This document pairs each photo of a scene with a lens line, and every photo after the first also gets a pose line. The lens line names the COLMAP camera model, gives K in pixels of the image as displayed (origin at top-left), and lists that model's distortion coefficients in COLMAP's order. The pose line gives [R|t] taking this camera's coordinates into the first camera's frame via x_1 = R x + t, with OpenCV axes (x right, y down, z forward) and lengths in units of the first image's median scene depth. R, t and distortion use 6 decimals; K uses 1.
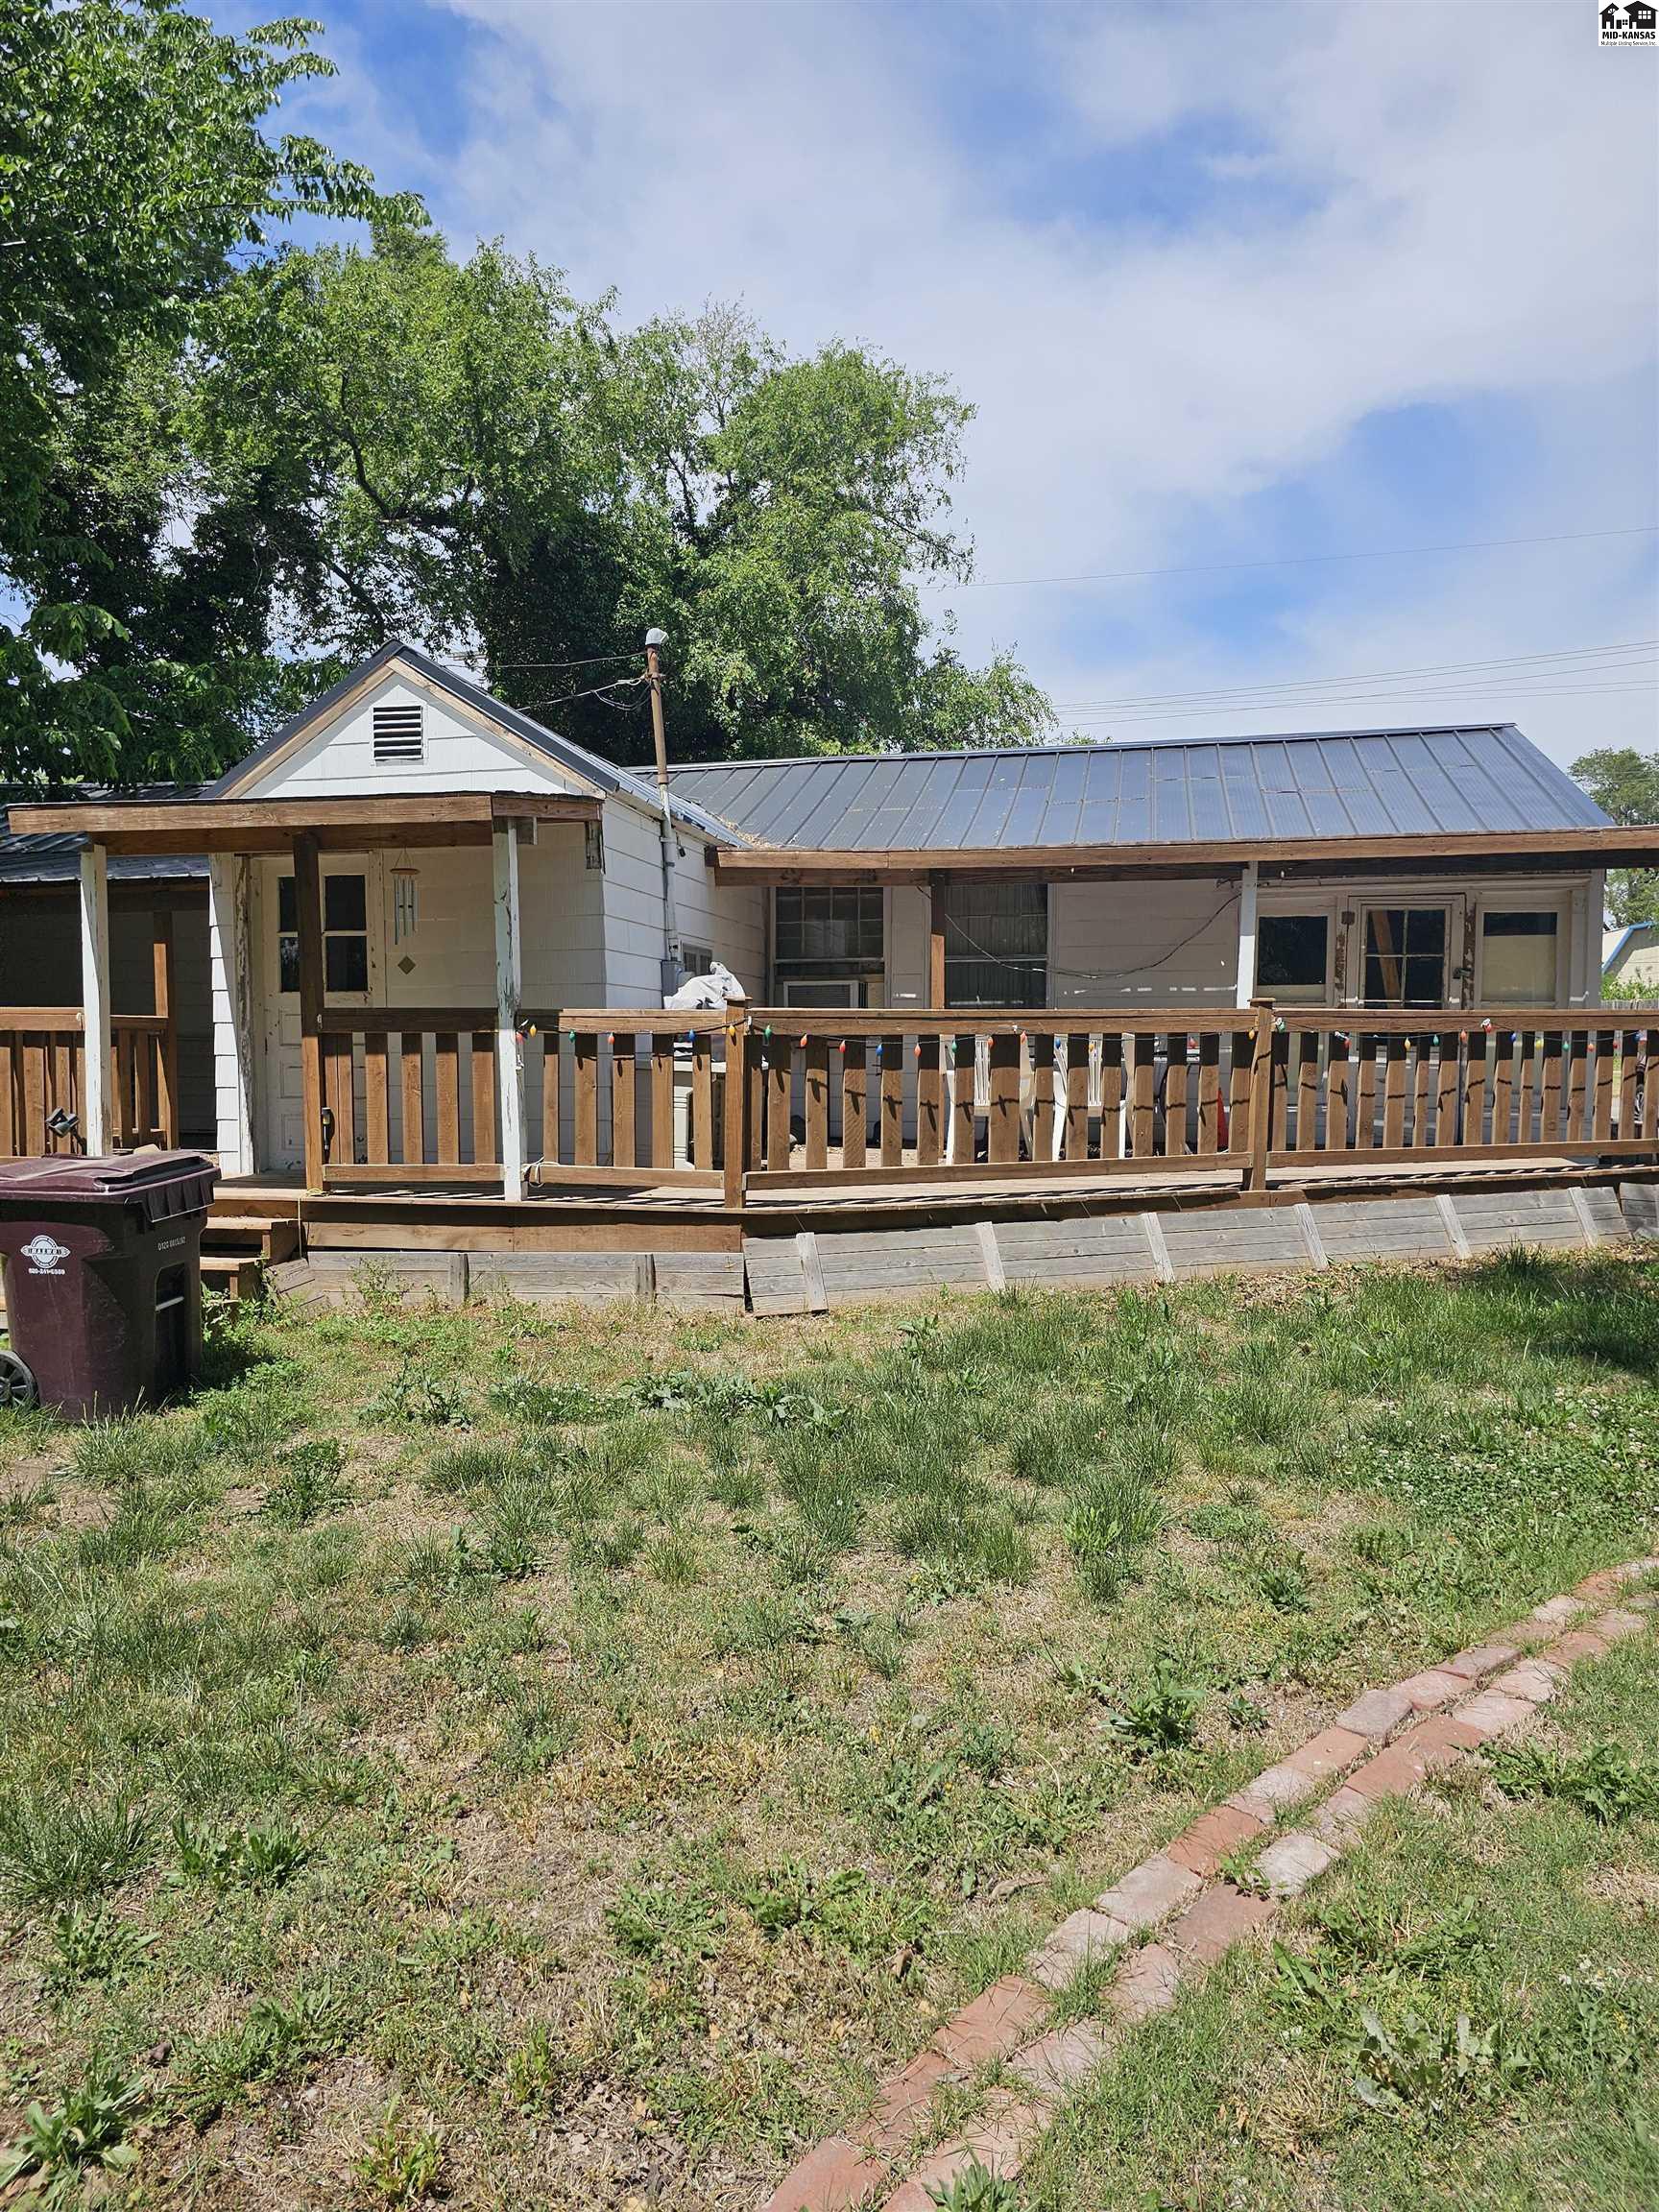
lens RADIAL K [[1487.5, 0, 829.5], [0, 1487.5, 1106.0], [0, 0, 1]] dist [0.080834, -0.035820]
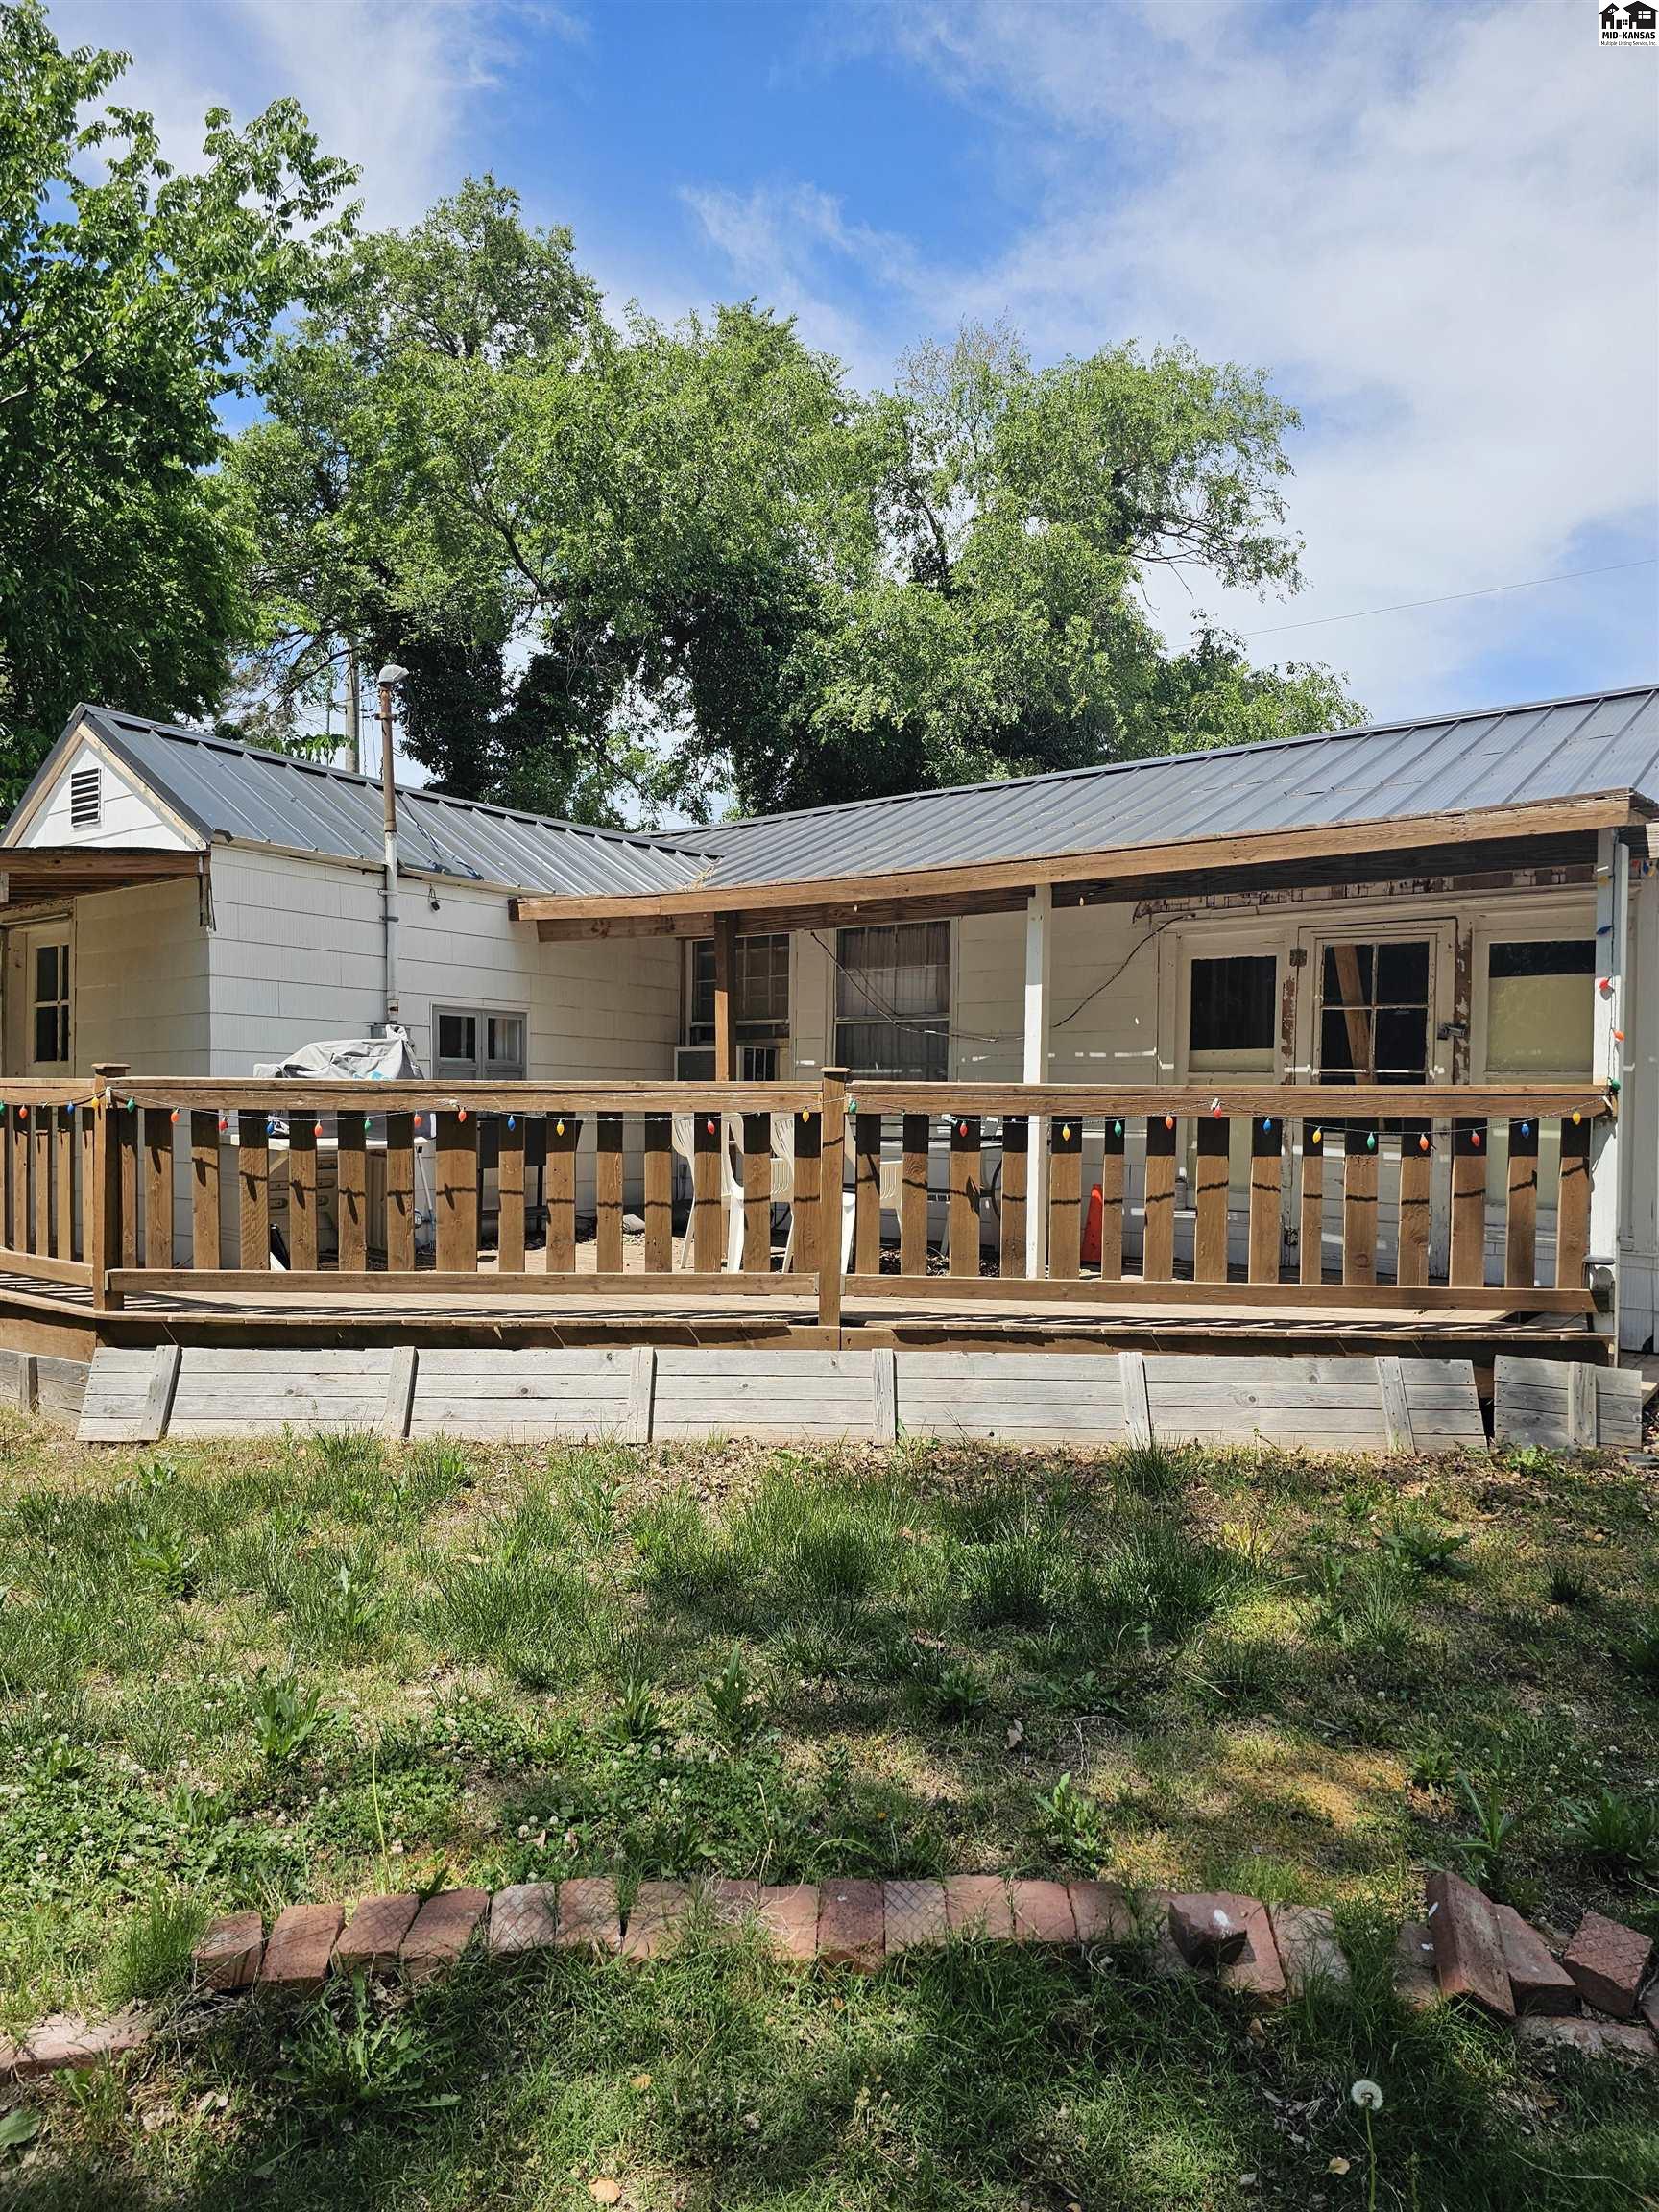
lens RADIAL K [[1603.8, 0, 829.9], [0, 1603.8, 1020.9], [0, 0, 1]] dist [0.069089, -0.048095]
pose [[0.907599, -0.016428, -0.419516, 0.472643], [-0.030131, 0.994109, -0.104114, -0.007527], [0.418755, 0.107134, 0.901757, 0.215745]]
